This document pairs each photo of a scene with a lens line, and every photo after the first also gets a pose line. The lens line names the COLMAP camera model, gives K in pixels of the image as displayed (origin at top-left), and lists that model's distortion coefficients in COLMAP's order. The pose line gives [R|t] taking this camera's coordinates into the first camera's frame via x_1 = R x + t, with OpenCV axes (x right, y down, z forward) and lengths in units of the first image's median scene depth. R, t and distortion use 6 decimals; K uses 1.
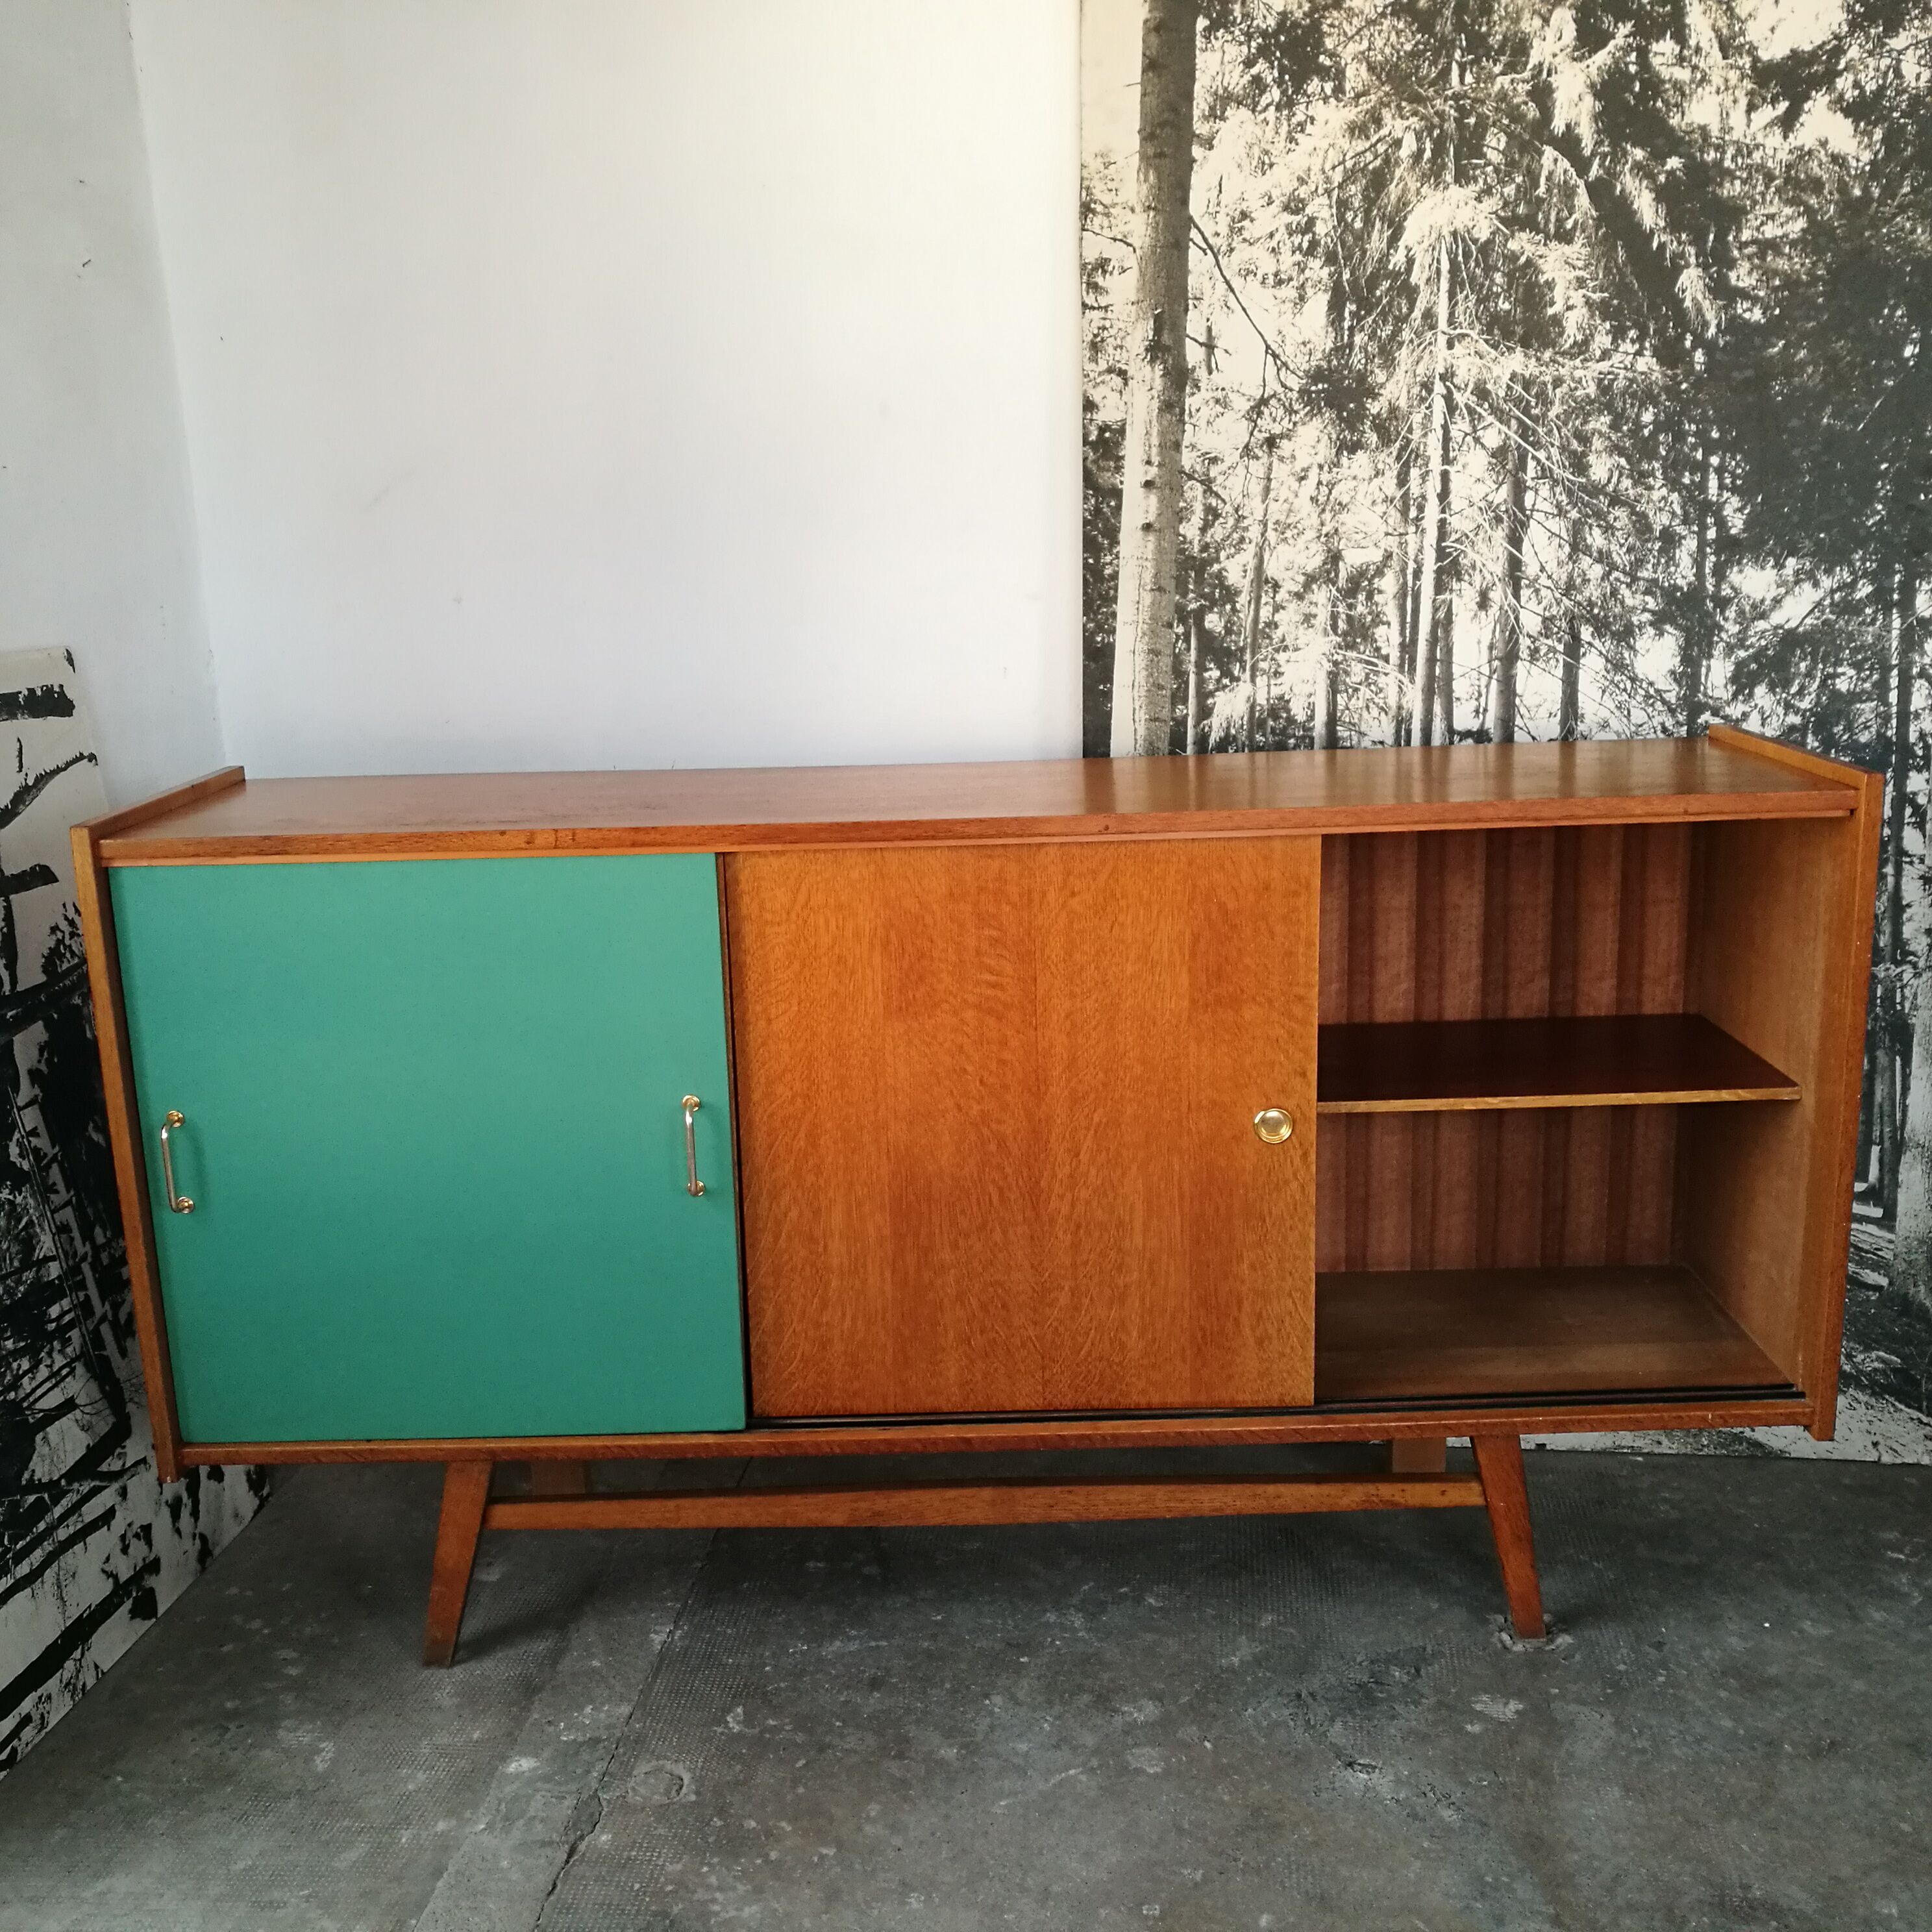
lens RADIAL K [[2000.3, 0, 980.1], [0, 2000.3, 980.1], [0, 0, 1]] dist [-0.014369, 0.000000]
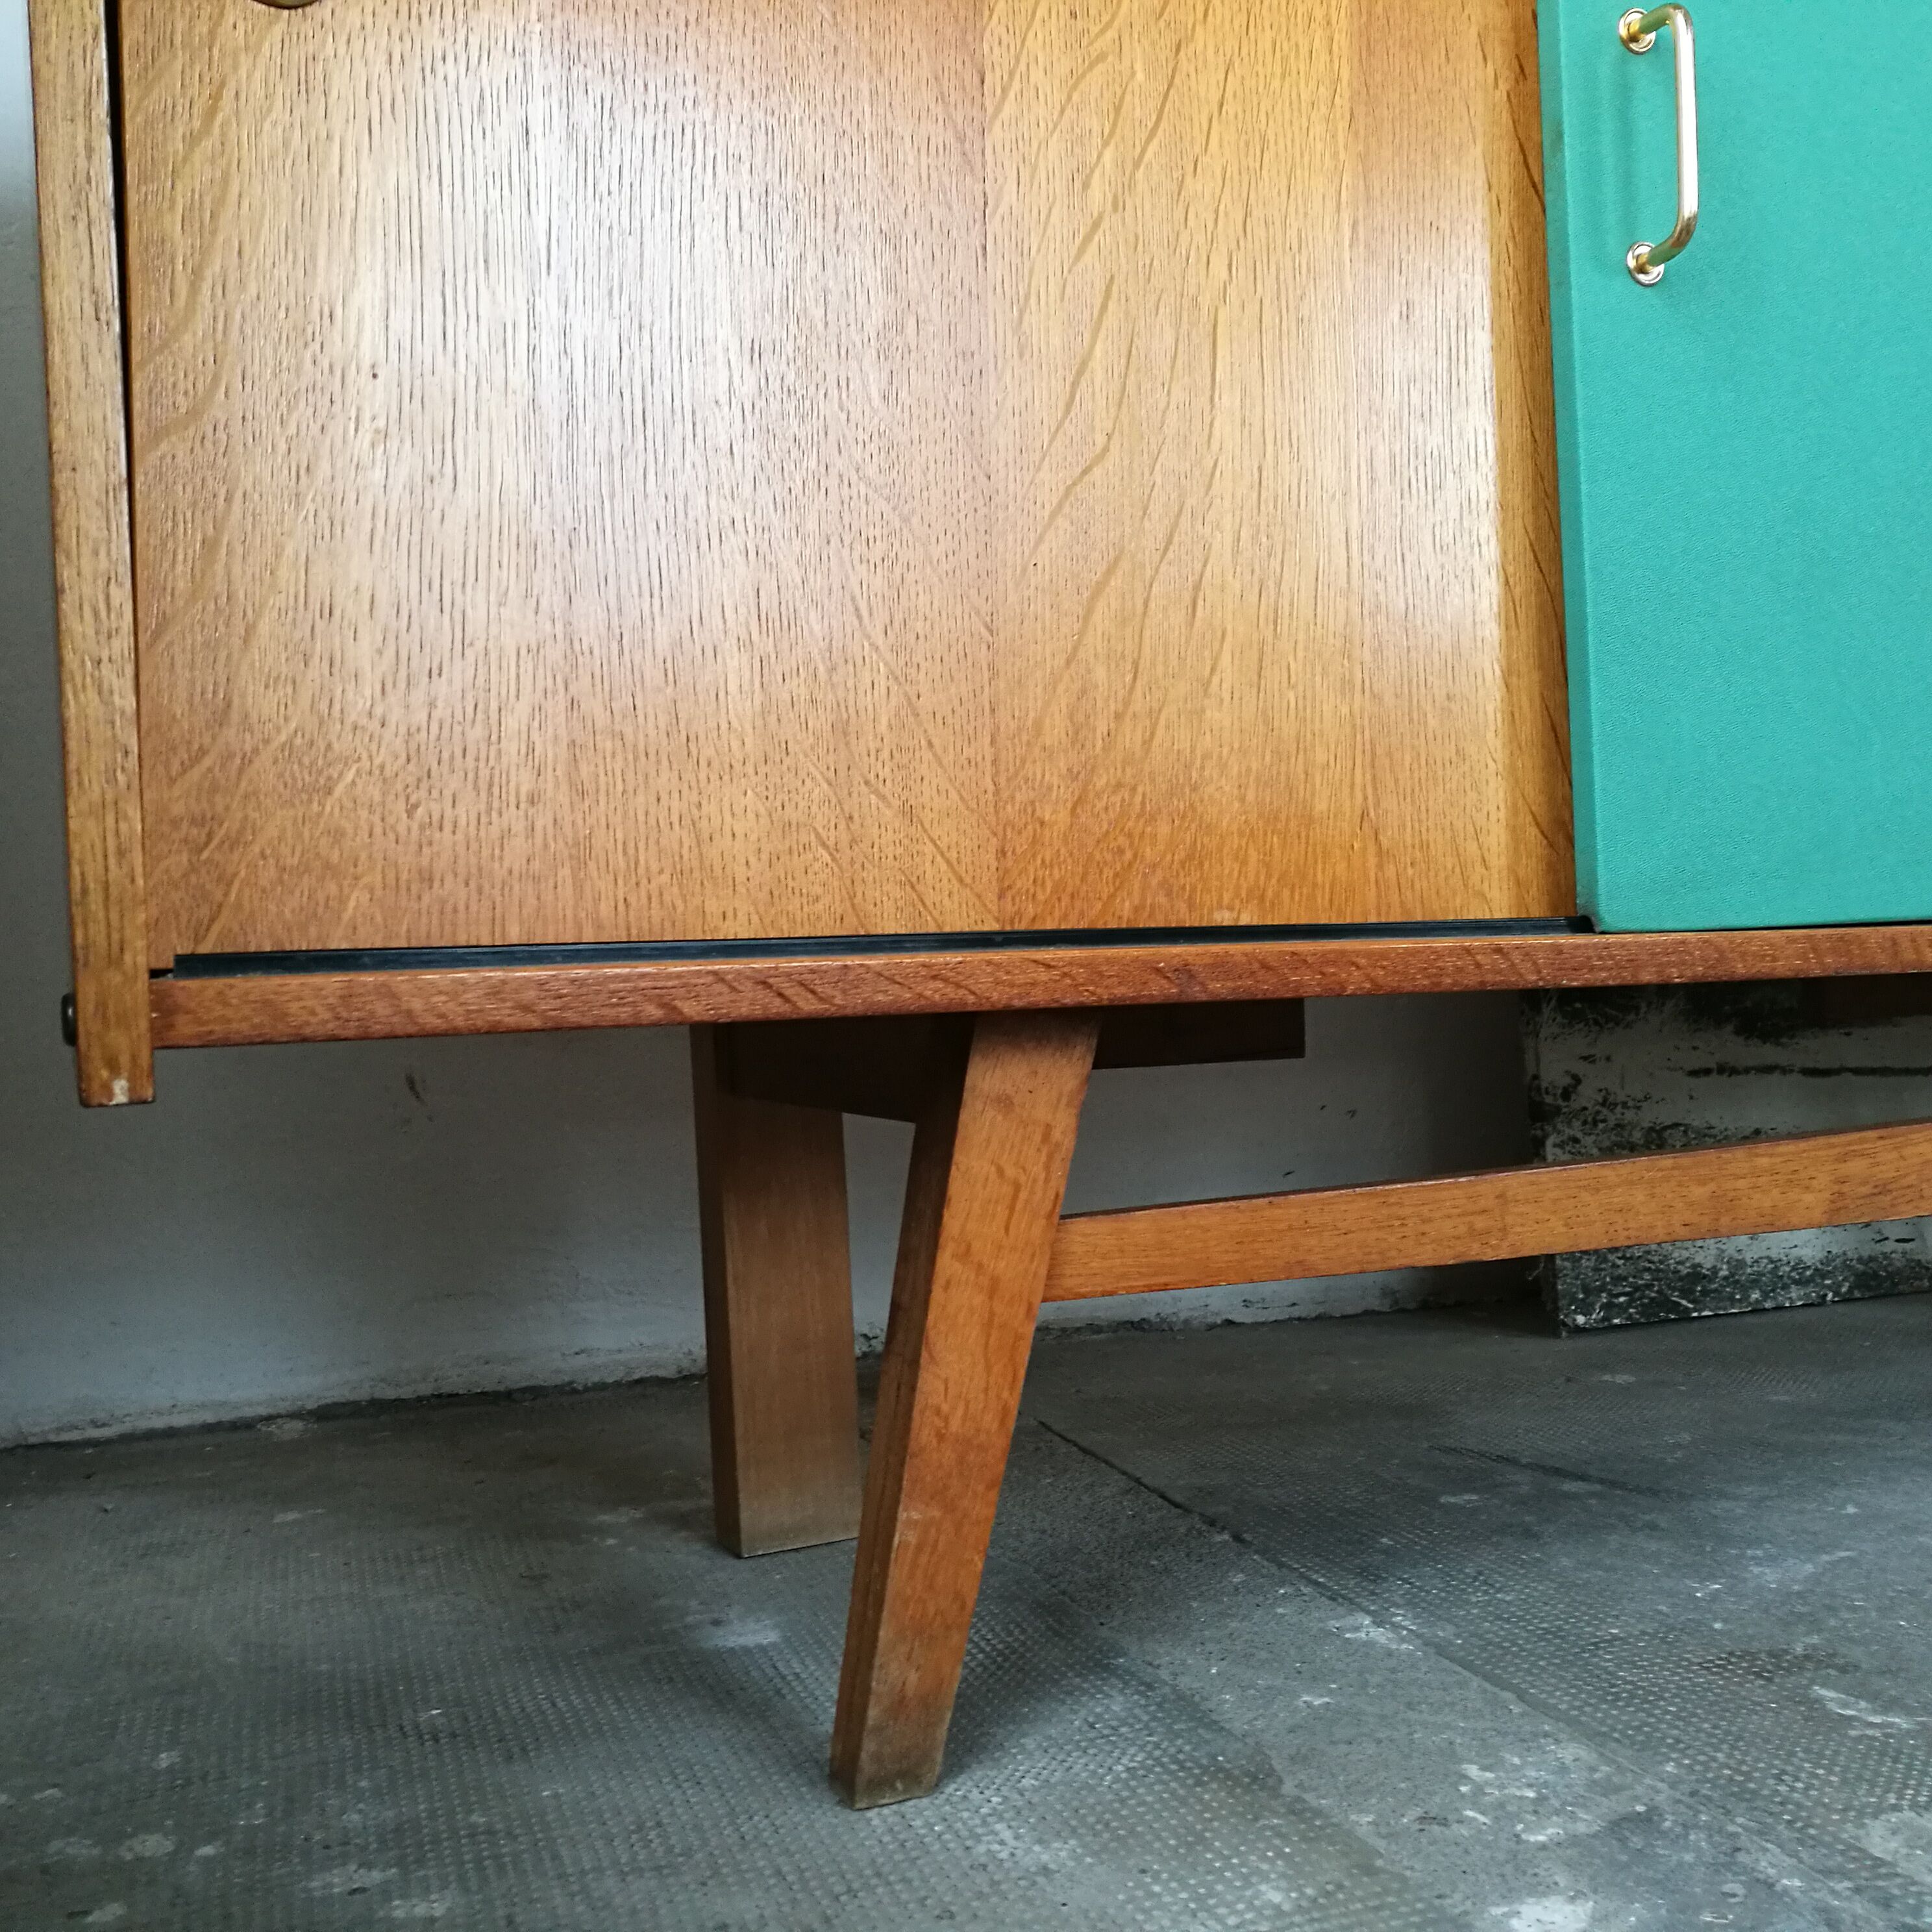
lens RADIAL K [[2000.3, 0, 969.8], [0, 2000.3, 999.3], [0, 0, 1]] dist [-0.014369, 0.000000]
pose [[0.909770, -0.017844, 0.414729, -0.346803], [0.114291, 0.971230, -0.208926, 0.256016], [-0.399069, 0.237475, 0.885635, 0.606254]]
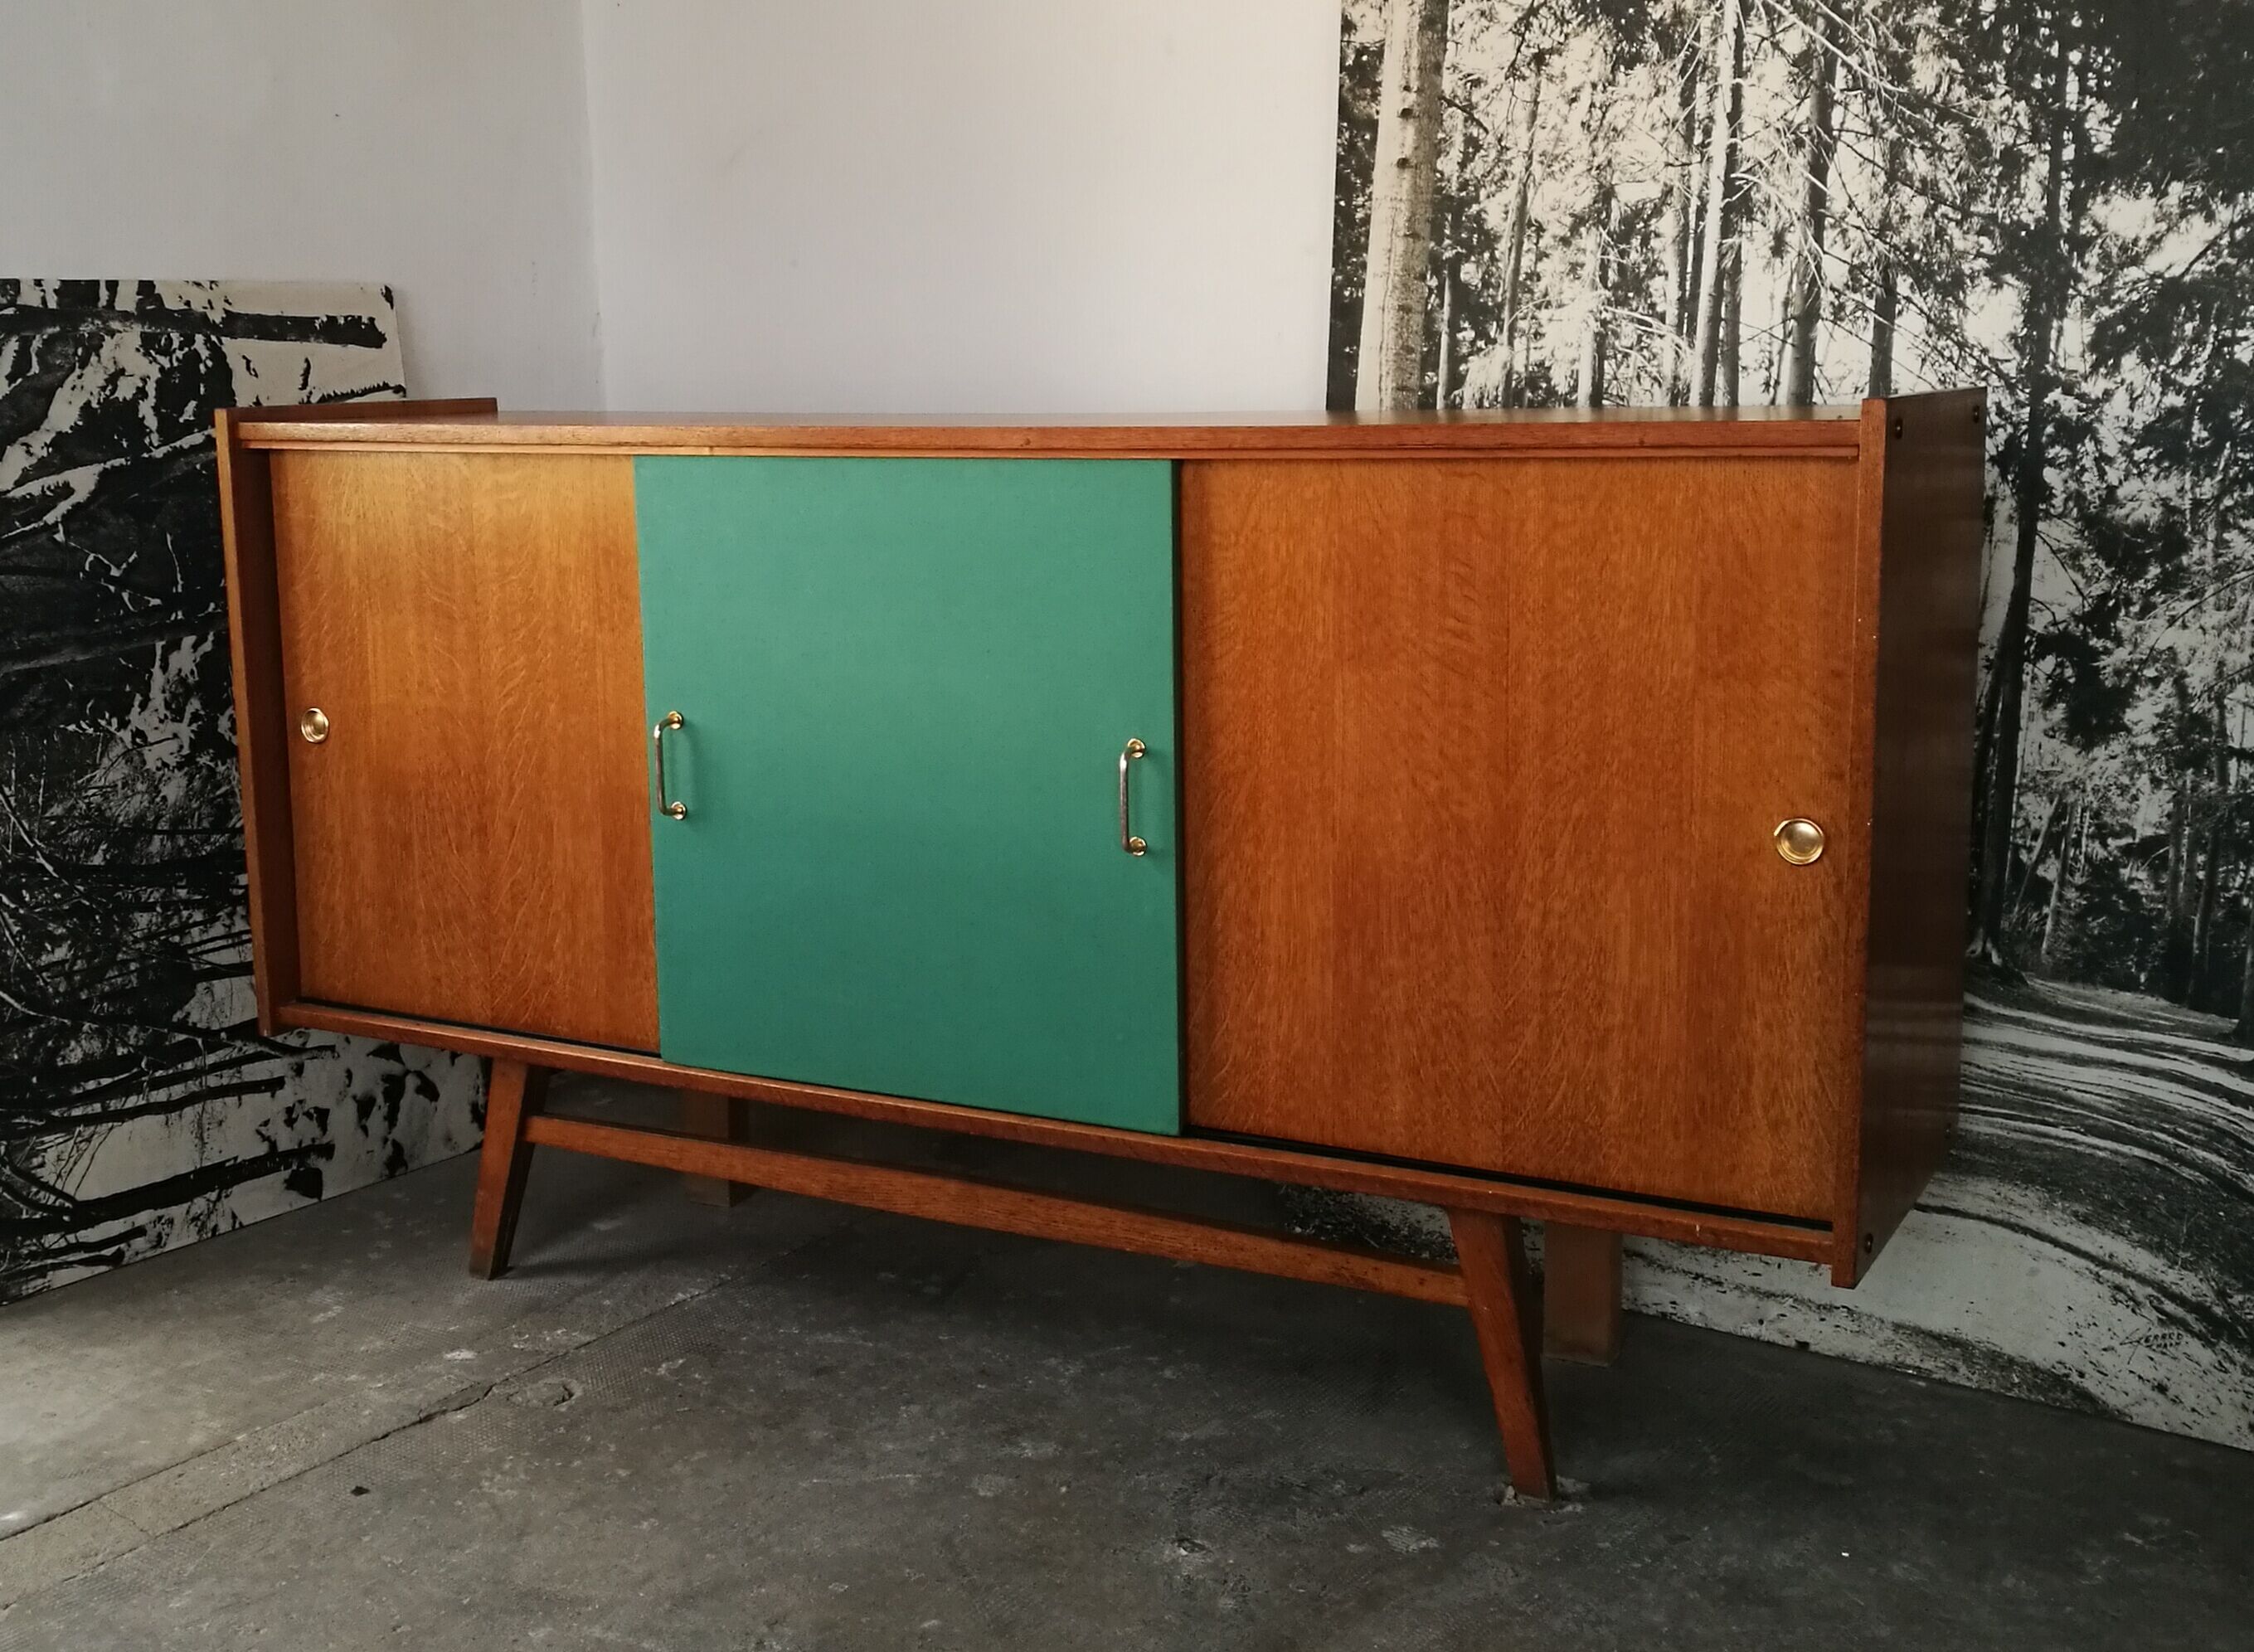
lens RADIAL K [[2568.5, 0, 1078.7], [0, 2568.5, 778.6], [0, 0, 1]] dist [-0.004131, 0.000000]
pose [[0.876564, 0.094779, -0.471861, 0.511136], [-0.121739, 0.992199, -0.026856, 0.083167], [0.465635, 0.080985, 0.881264, -0.016512]]
